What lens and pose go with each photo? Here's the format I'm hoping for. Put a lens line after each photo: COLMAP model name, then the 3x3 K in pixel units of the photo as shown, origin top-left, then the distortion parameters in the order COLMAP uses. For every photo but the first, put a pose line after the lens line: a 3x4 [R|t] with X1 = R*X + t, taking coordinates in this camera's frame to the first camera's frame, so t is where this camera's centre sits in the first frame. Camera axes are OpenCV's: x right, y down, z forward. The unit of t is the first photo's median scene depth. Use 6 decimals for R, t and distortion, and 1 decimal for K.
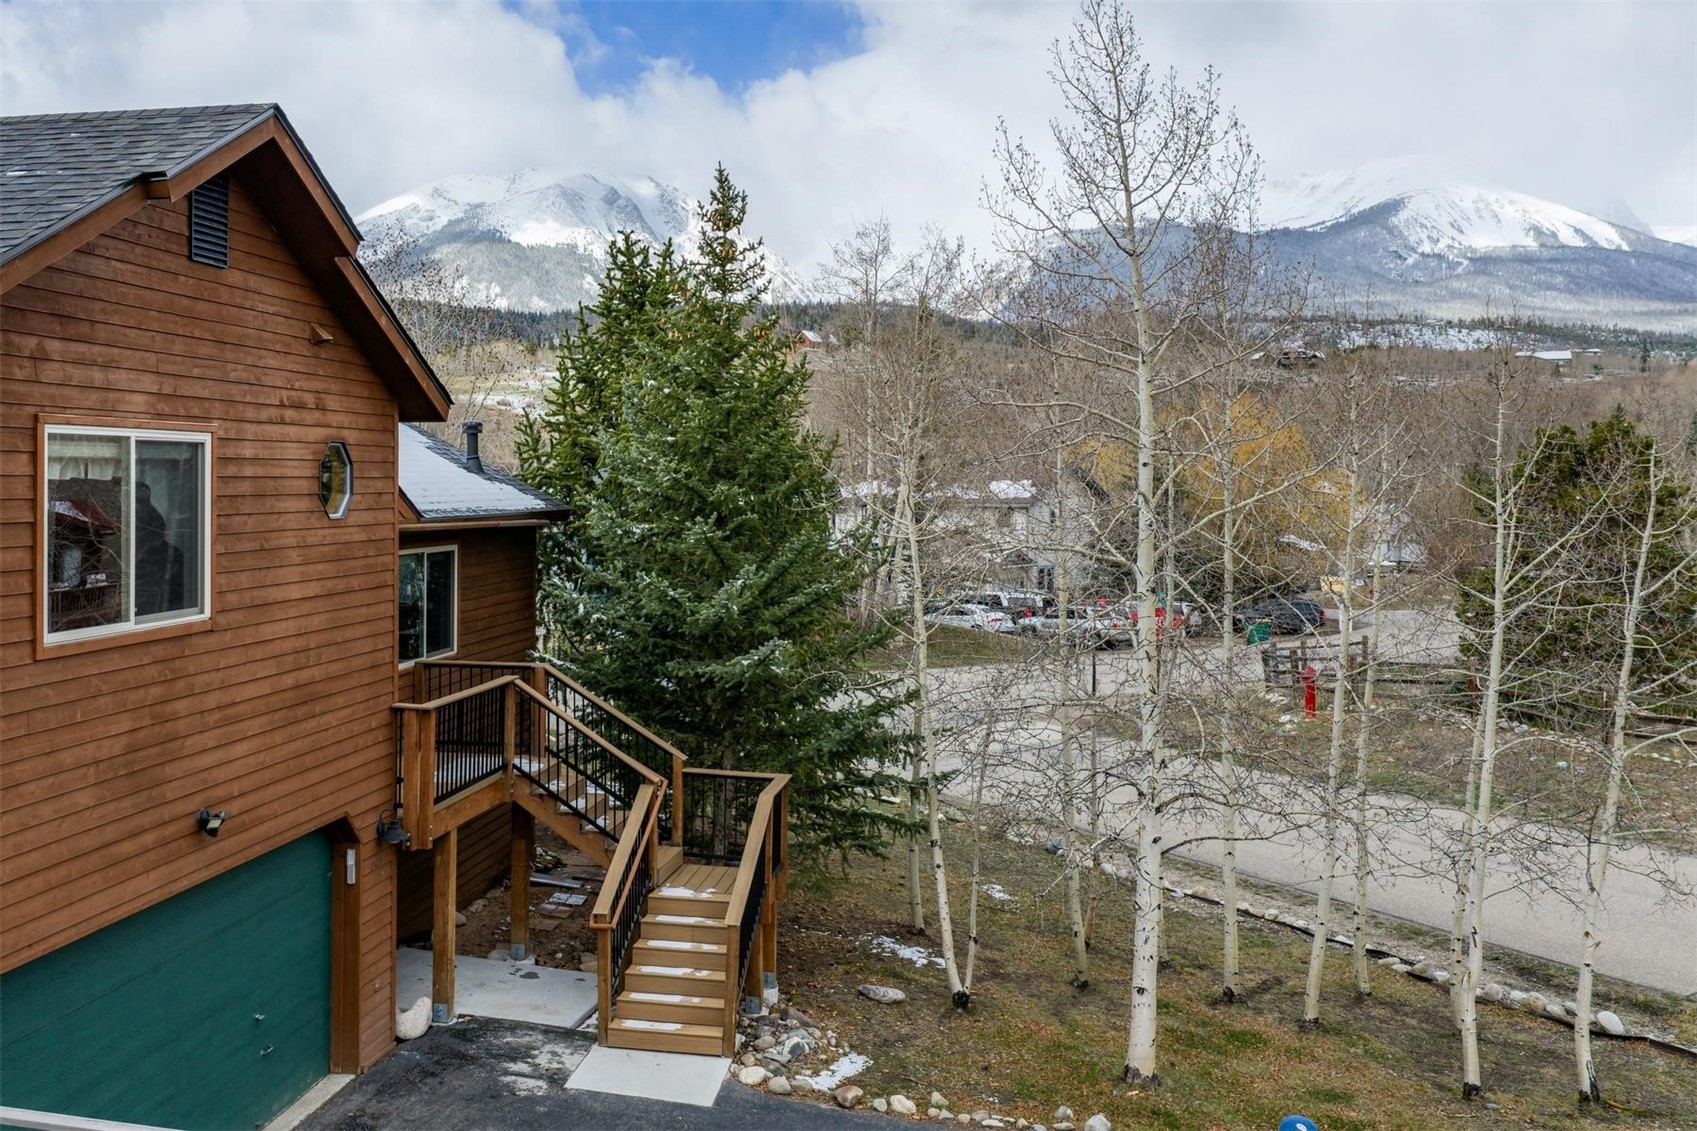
lens RADIAL K [[1648.5, 0, 676.3], [0, 1648.5, 481.3], [0, 0, 1]] dist [0.007519, -0.004477]
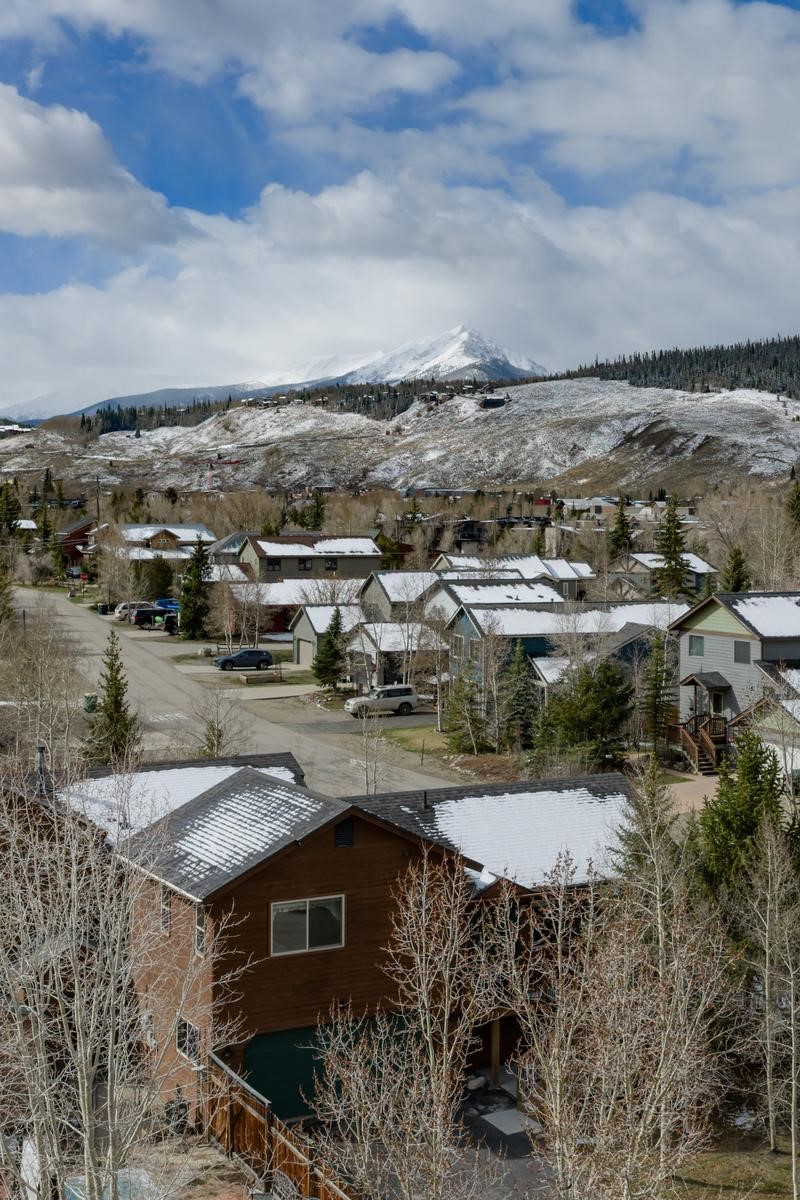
lens RADIAL K [[1721.1, 0, 551.4], [0, 1721.1, 509.7], [0, 0, 1]] dist [0.040103, -0.026918]
pose [[0.693944, 0.001140, -0.720028, 2.382409], [-0.003735, 0.999991, -0.002017, -0.750838], [0.720019, 0.004089, 0.693942, -1.110580]]
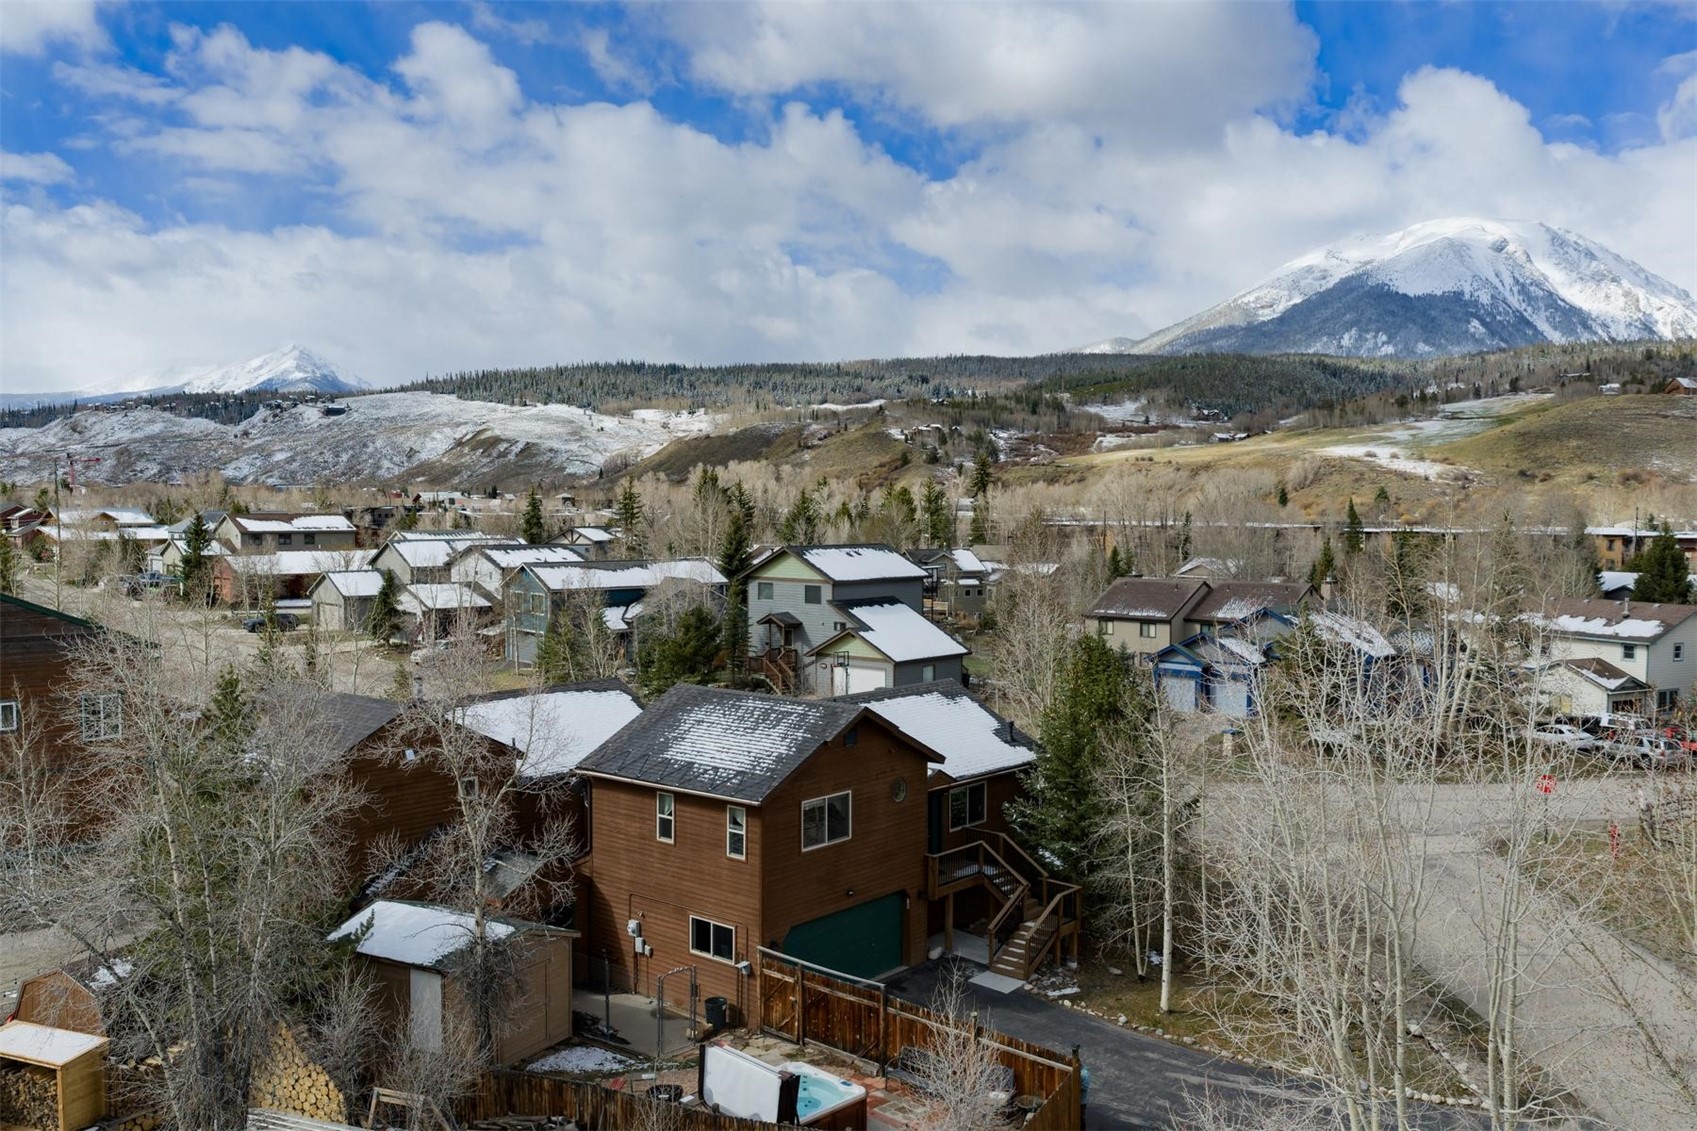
lens RADIAL K [[1384.7, 0, 848.5], [0, 1384.7, 565.5], [0, 0, 1]] dist [0.013582, -0.018408]
pose [[0.888831, 0.019453, -0.457823, 1.020196], [-0.000755, 0.999159, 0.040989, -0.594592], [0.458235, -0.036086, 0.888098, -1.590103]]
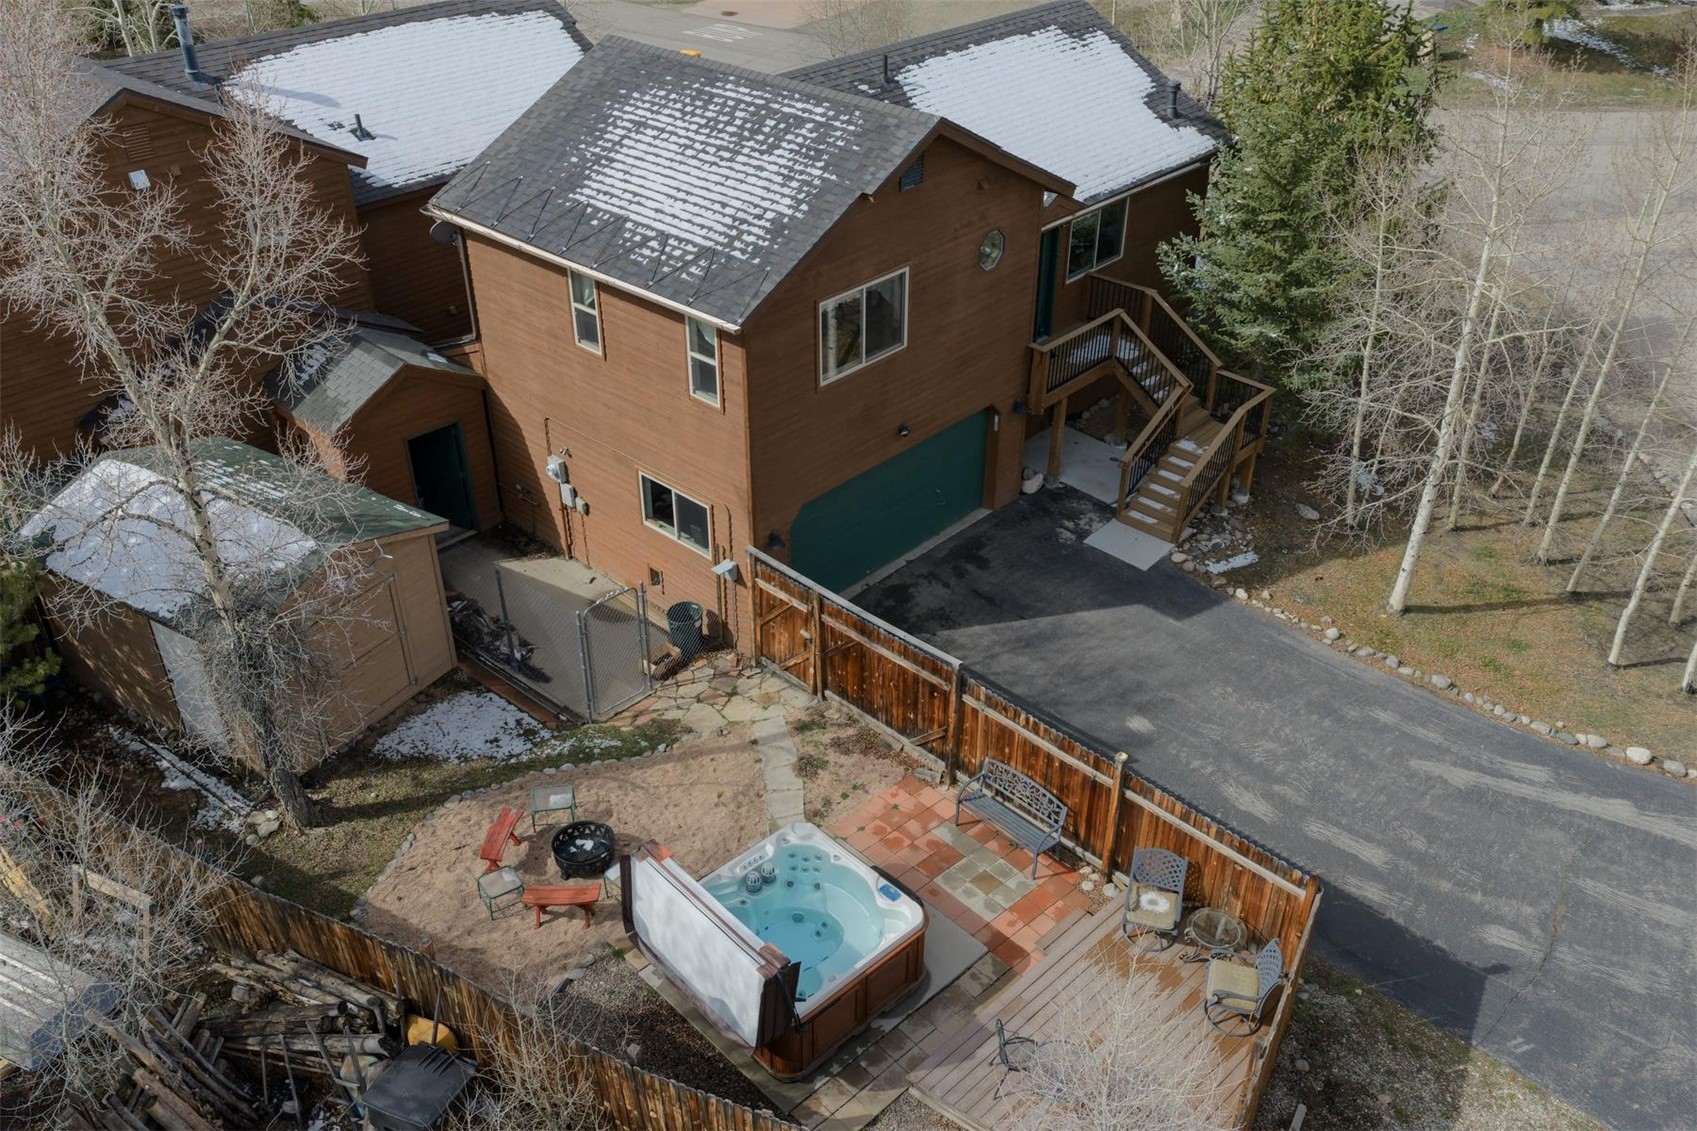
lens RADIAL K [[1384.7, 0, 848.5], [0, 1384.7, 565.5], [0, 0, 1]] dist [0.013582, -0.018408]
pose [[0.870134, 0.270504, -0.411940, 0.431577], [-0.000766, 0.836633, 0.547764, -0.603974], [0.492814, -0.476312, 0.728190, -0.460180]]
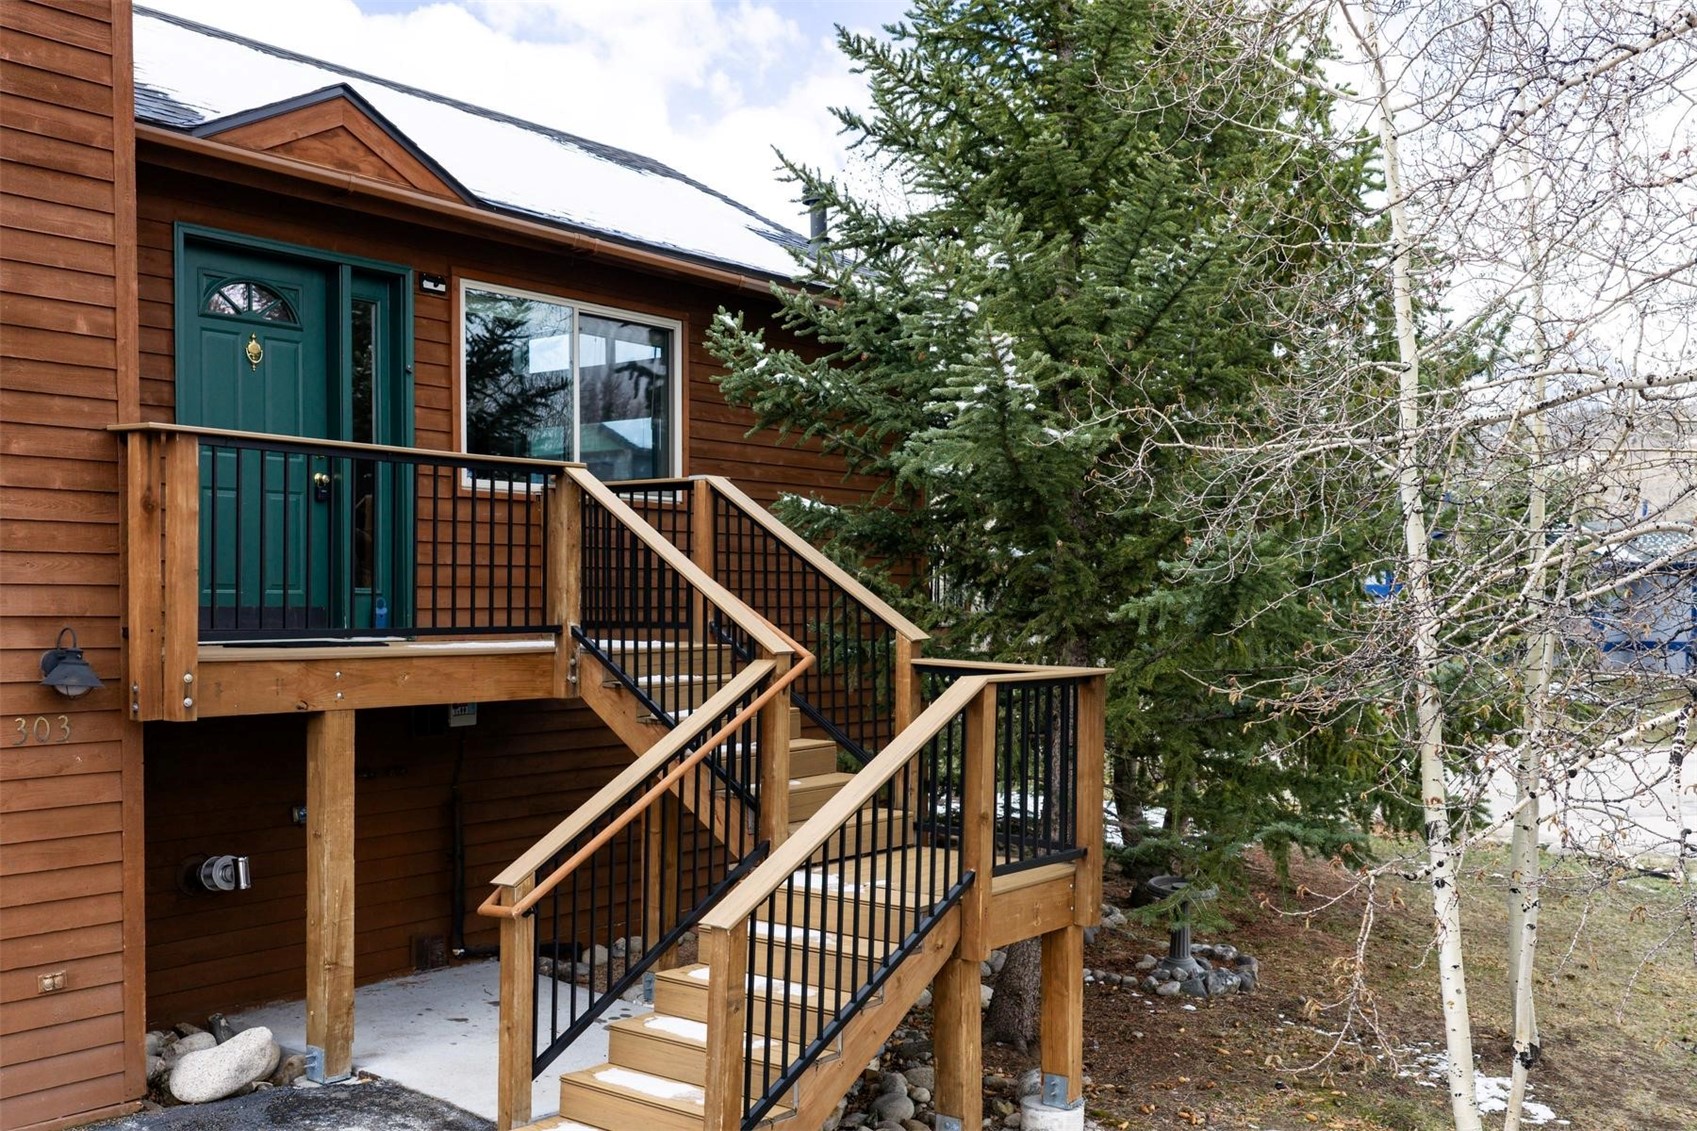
lens RADIAL K [[1620.3, 0, 886.9], [0, 1620.3, 644.9], [0, 0, 1]] dist [0.014358, -0.006611]
pose [[0.910679, 0.009960, -0.412994, 0.271326], [0.000282, 0.999694, 0.024730, 0.213383], [0.413114, -0.022637, 0.910398, 0.733027]]
